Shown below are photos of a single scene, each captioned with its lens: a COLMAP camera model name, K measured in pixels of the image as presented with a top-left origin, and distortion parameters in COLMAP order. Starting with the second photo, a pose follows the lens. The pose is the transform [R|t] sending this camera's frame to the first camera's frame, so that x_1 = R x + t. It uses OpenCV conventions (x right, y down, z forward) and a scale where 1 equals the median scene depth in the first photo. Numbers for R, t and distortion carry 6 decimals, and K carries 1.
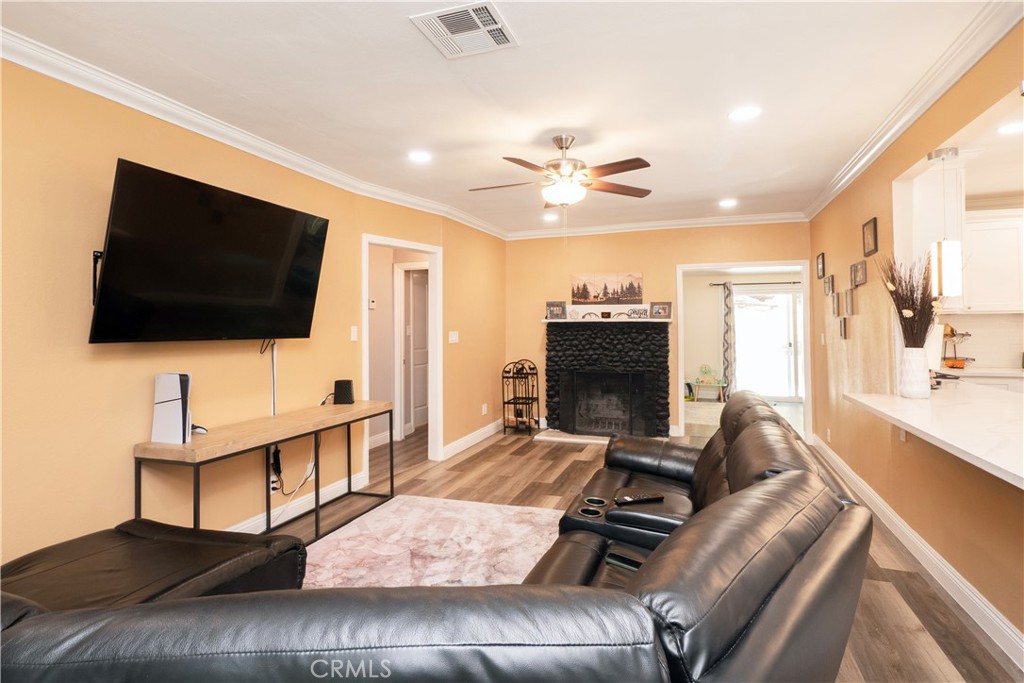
lens RADIAL K [[533.0, 0, 515.5], [0, 533.0, 312.1], [0, 0, 1]] dist [0.000718, 0.000406]
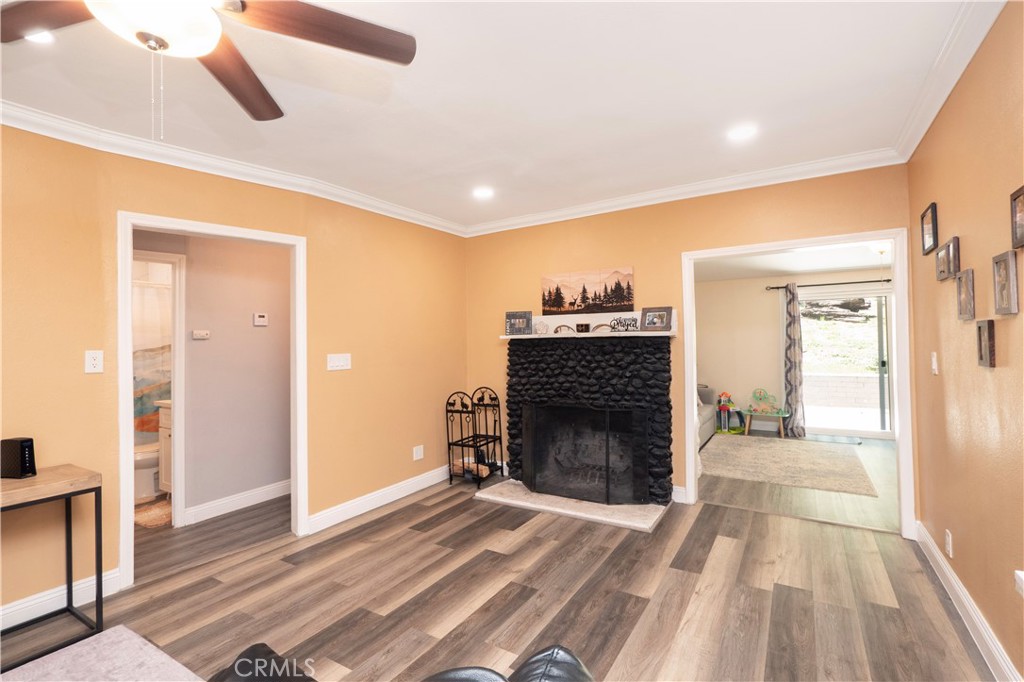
lens RADIAL K [[468.8, 0, 497.7], [0, 468.8, 338.9], [0, 0, 1]] dist [-0.002671, -0.000241]
pose [[0.974122, -0.015254, -0.225508, 0.203425], [0.019398, 0.999681, 0.016171, 0.007986], [0.225189, -0.020127, 0.974107, 0.353761]]
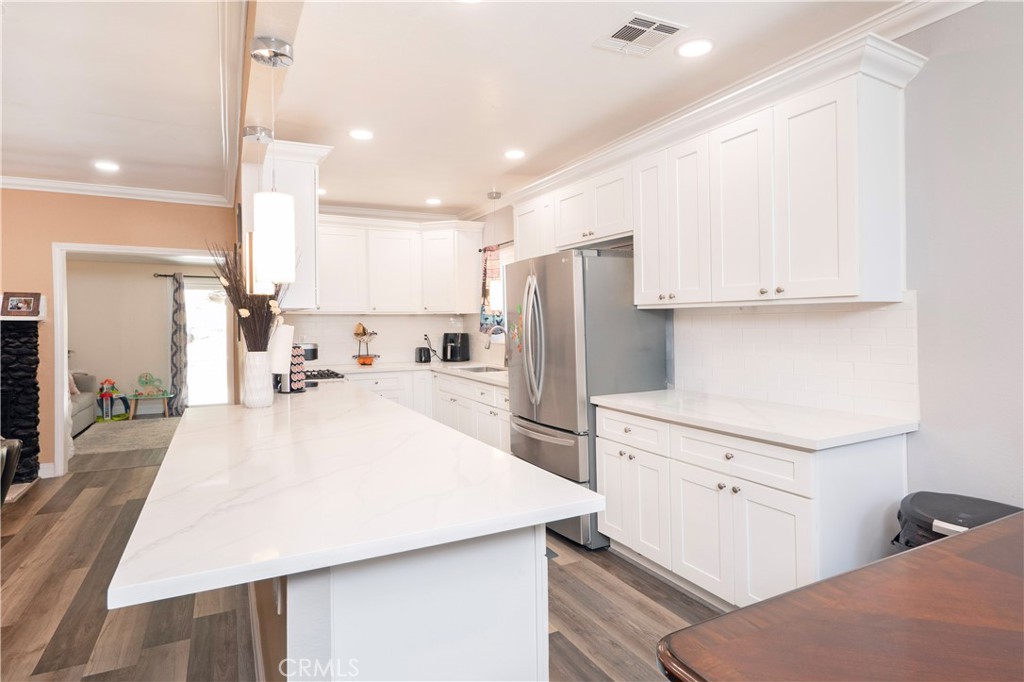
lens RADIAL K [[556.4, 0, 508.8], [0, 556.4, 328.3], [0, 0, 1]] dist [0.000989, -0.000507]
pose [[0.678223, -0.007067, 0.734822, 0.164115], [-0.017342, 0.999521, 0.025618, -0.001611], [-0.734651, -0.030118, 0.677776, 0.027659]]
